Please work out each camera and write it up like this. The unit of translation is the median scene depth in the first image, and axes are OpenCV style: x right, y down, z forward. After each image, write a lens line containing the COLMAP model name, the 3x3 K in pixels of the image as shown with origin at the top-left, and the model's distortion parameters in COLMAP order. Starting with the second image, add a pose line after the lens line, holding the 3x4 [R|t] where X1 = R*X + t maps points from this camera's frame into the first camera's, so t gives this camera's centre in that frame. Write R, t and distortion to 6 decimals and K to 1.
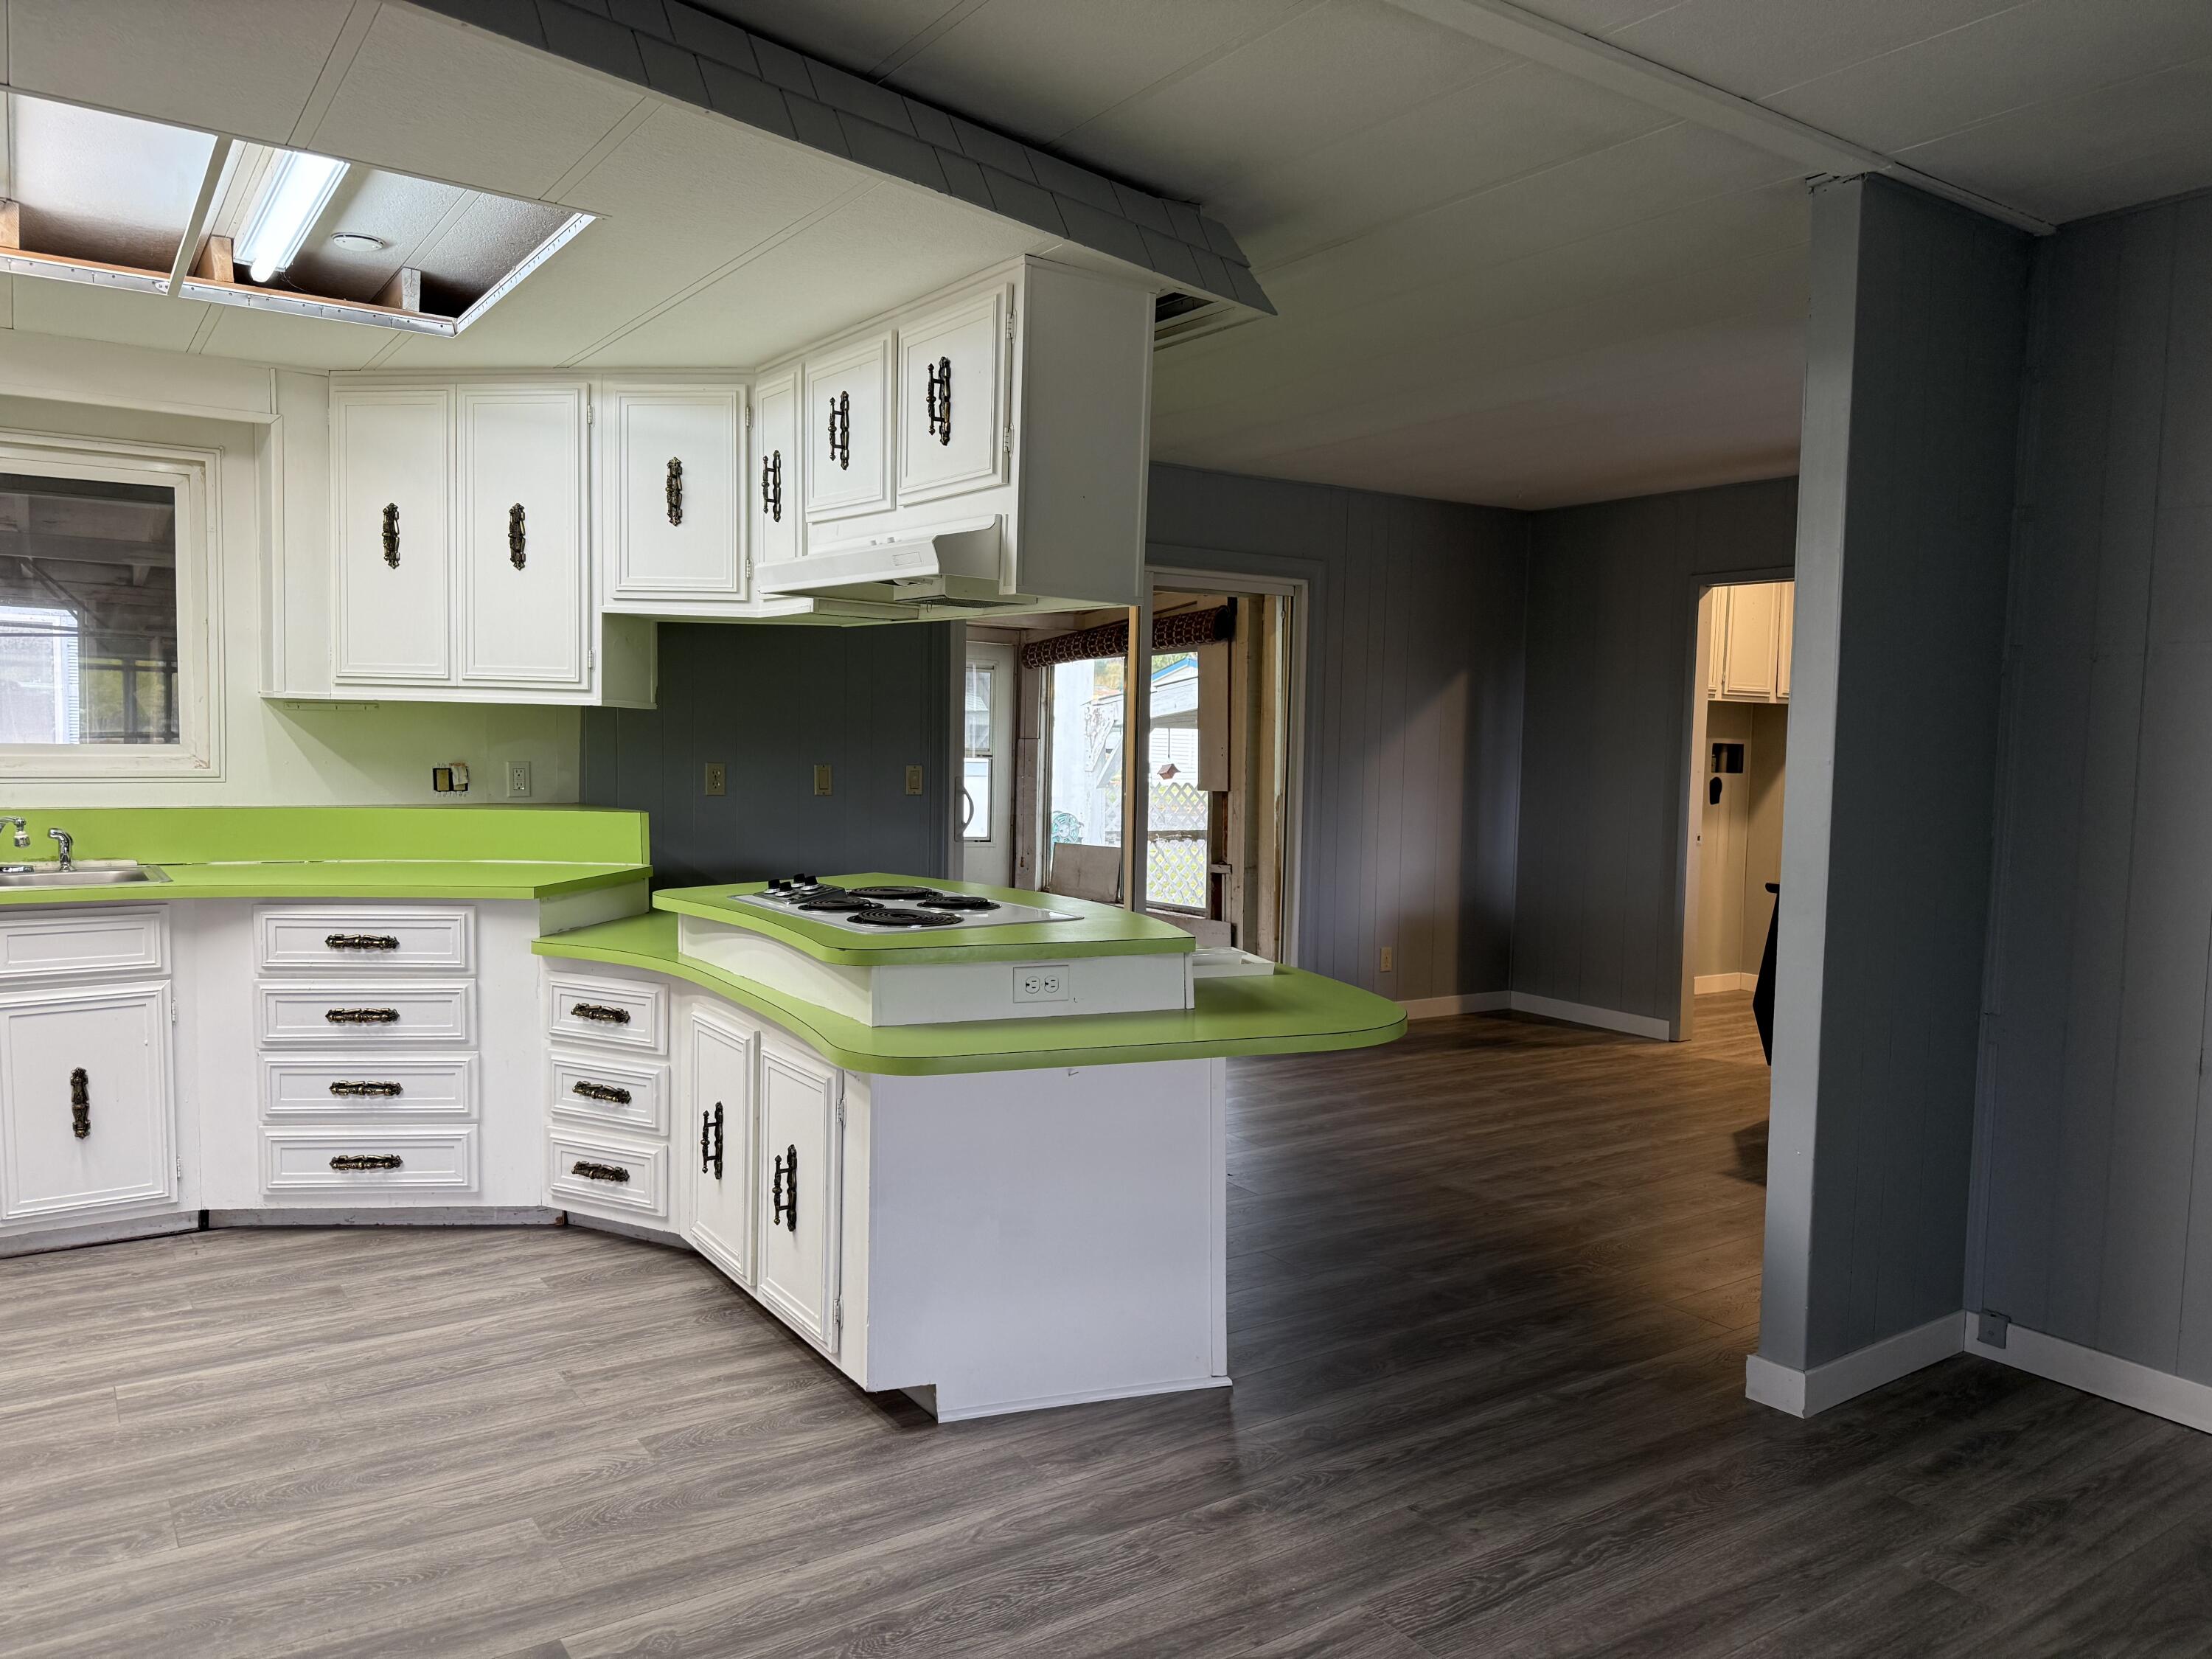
lens RADIAL K [[1561.6, 0, 1115.0], [0, 1561.6, 845.0], [0, 0, 1]] dist [0.081186, -0.099800]
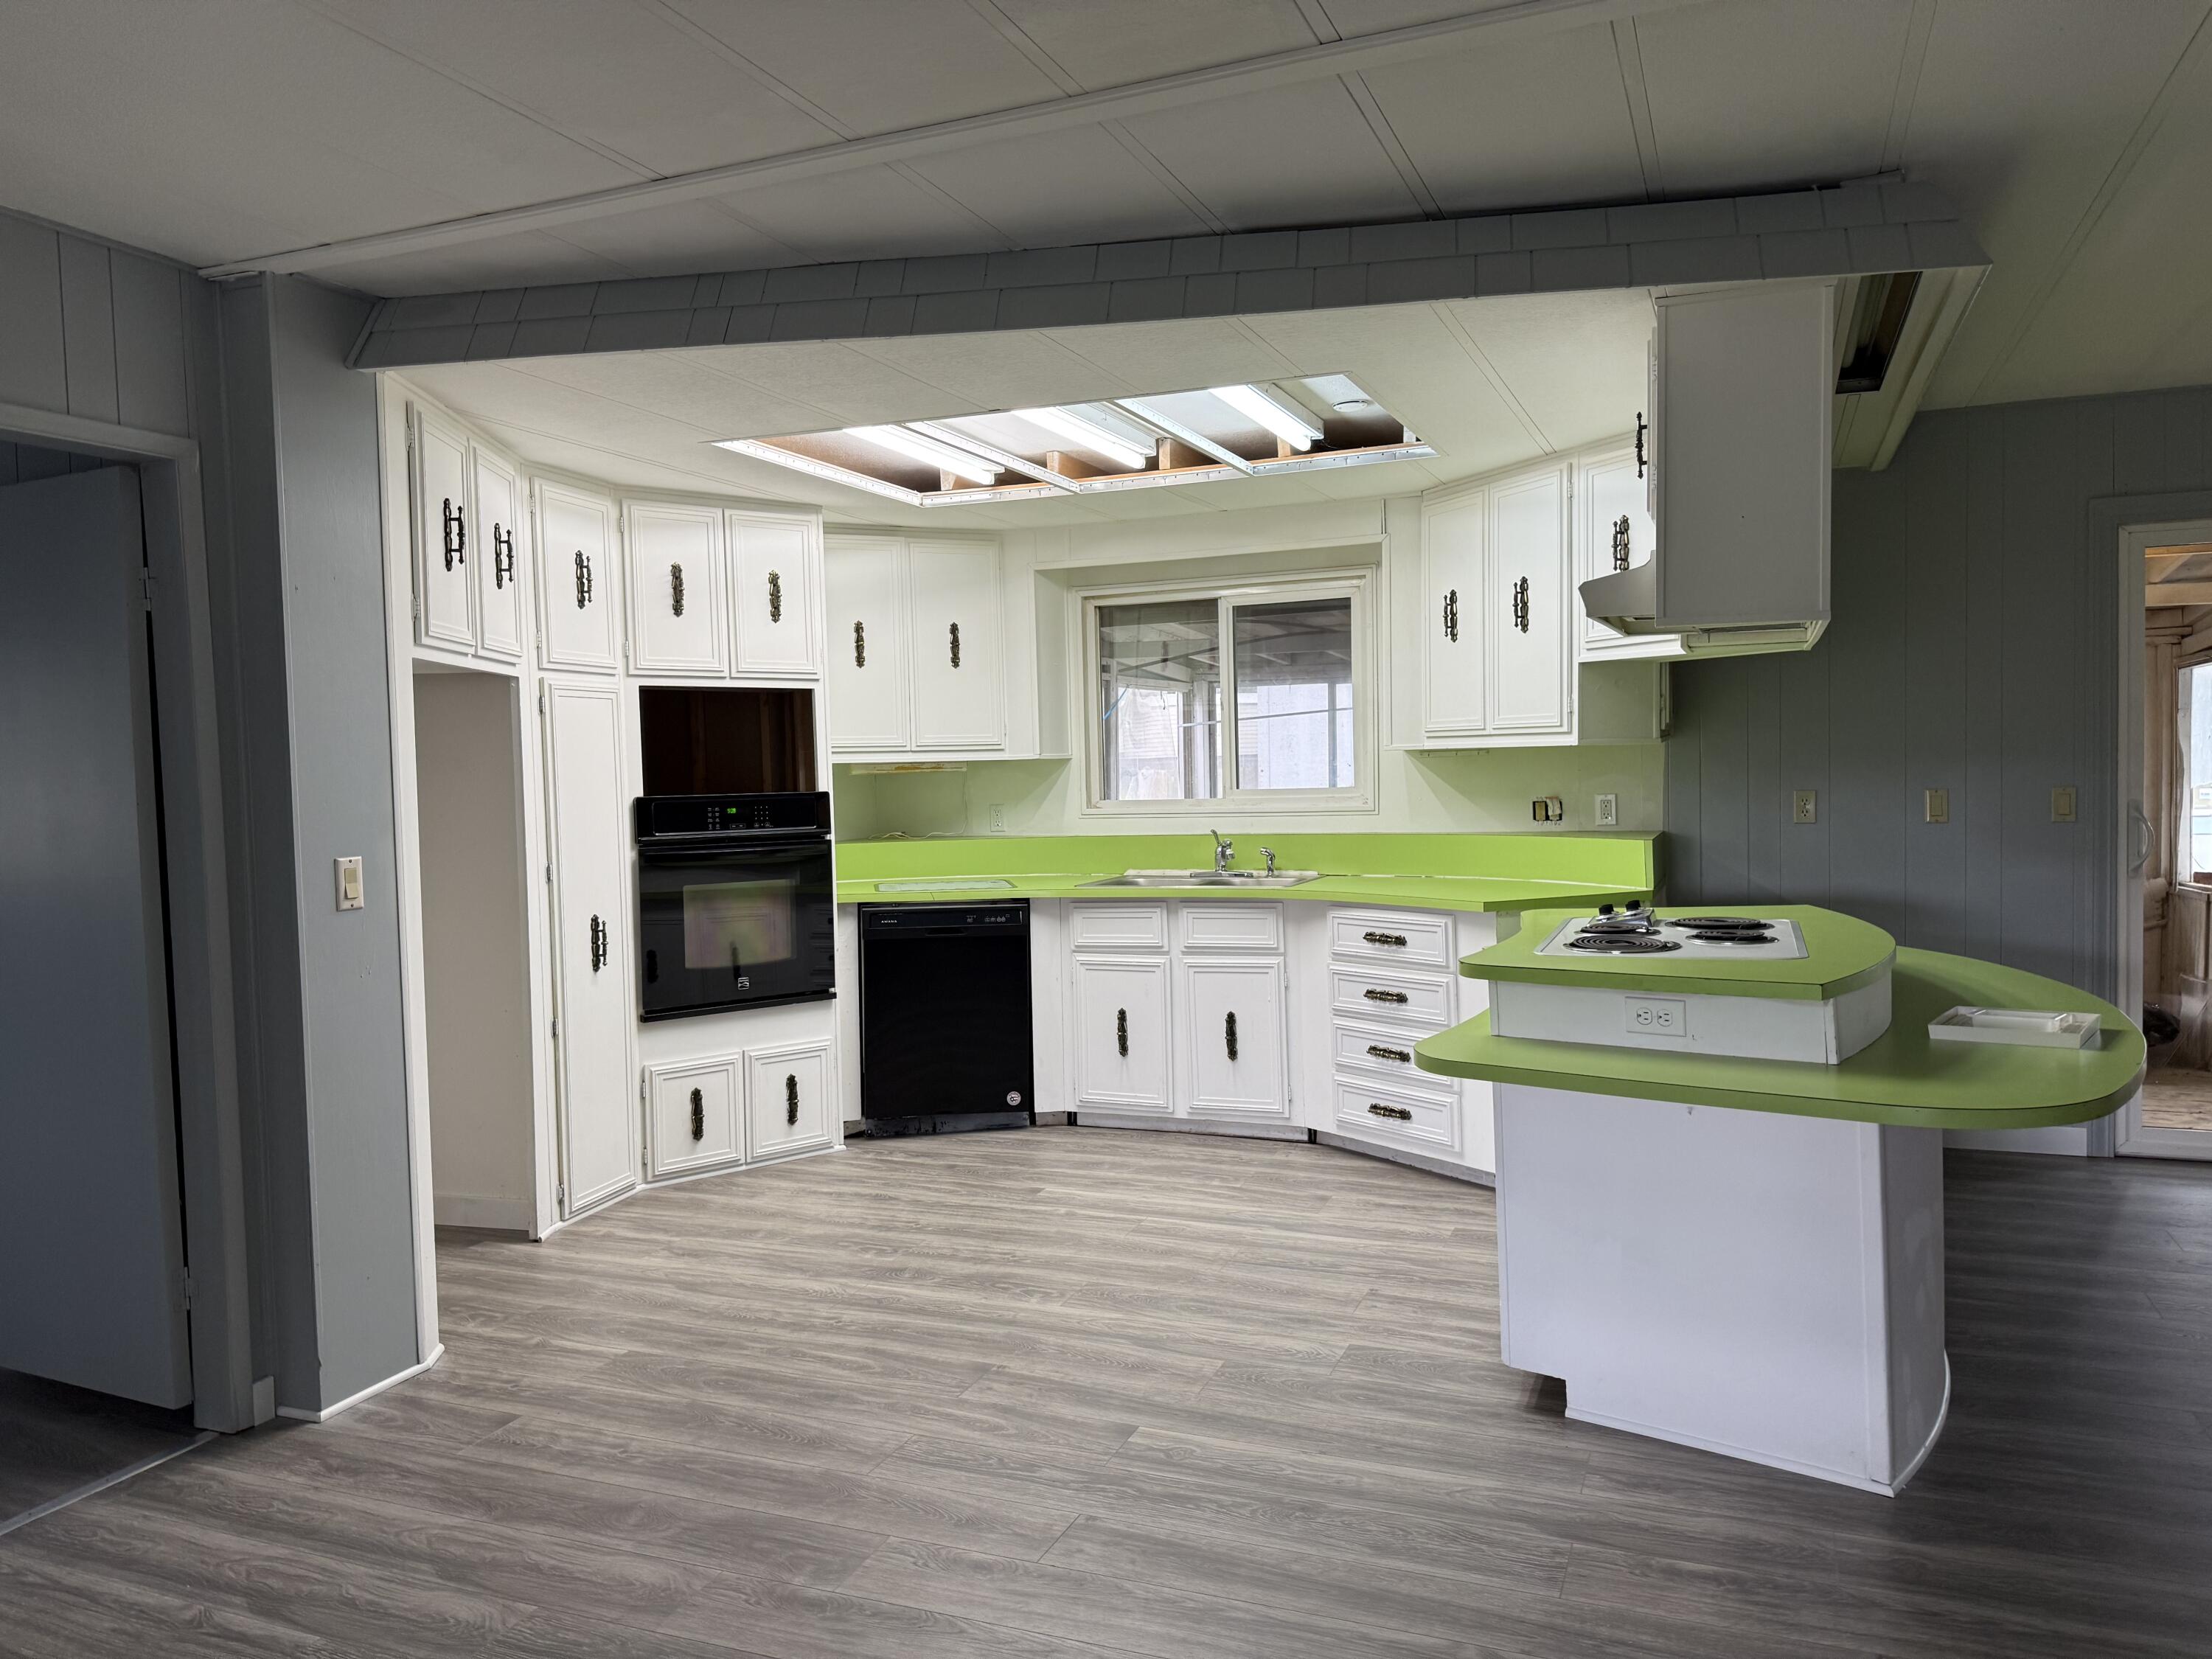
lens RADIAL K [[1562.2, 0, 1099.5], [0, 1562.2, 837.4], [0, 0, 1]] dist [0.151652, -0.229299]
pose [[0.544685, 0.010128, -0.838580, 0.479360], [-0.024803, 0.999684, -0.004036, -0.010460], [0.838274, 0.022997, 0.544764, 0.108825]]
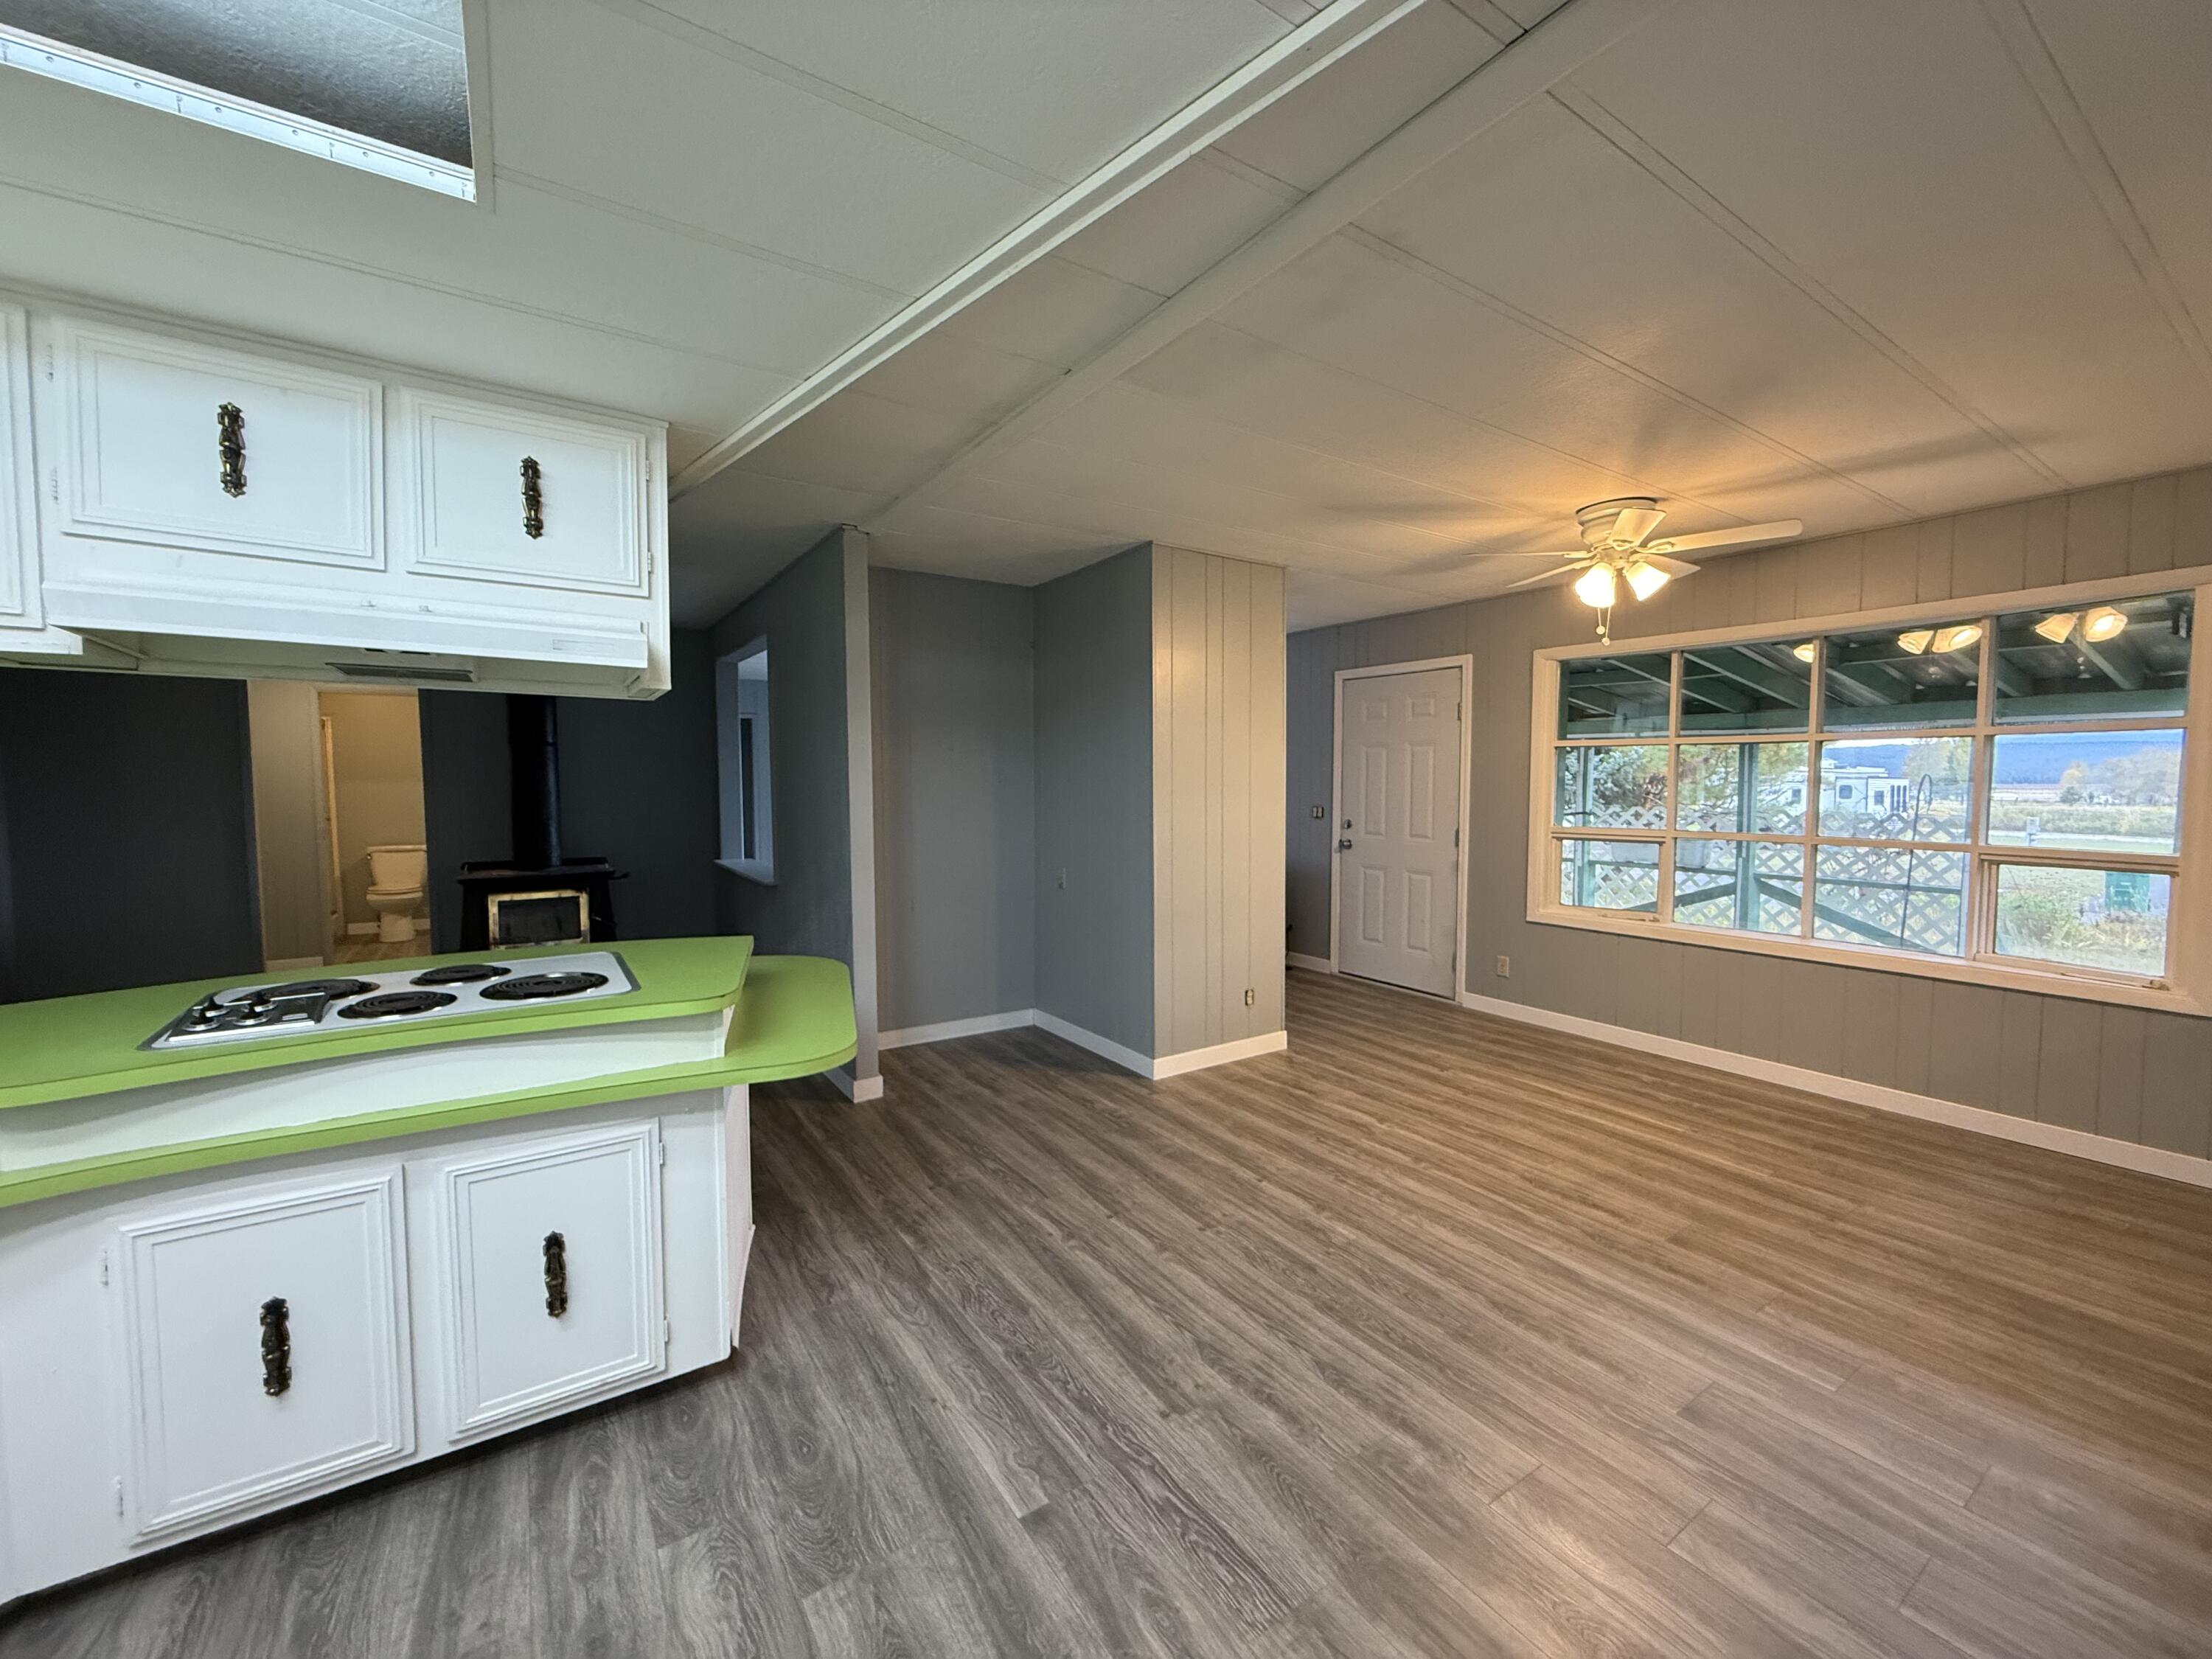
lens RADIAL K [[864.2, 0, 1097.0], [0, 864.2, 827.7], [0, 0, 1]] dist [0.000022, 0.000053]
pose [[0.020056, -0.073446, 0.997098, -0.592920], [0.074669, 0.994623, 0.071762, -0.062197], [-0.997007, 0.073013, 0.025432, 0.514704]]
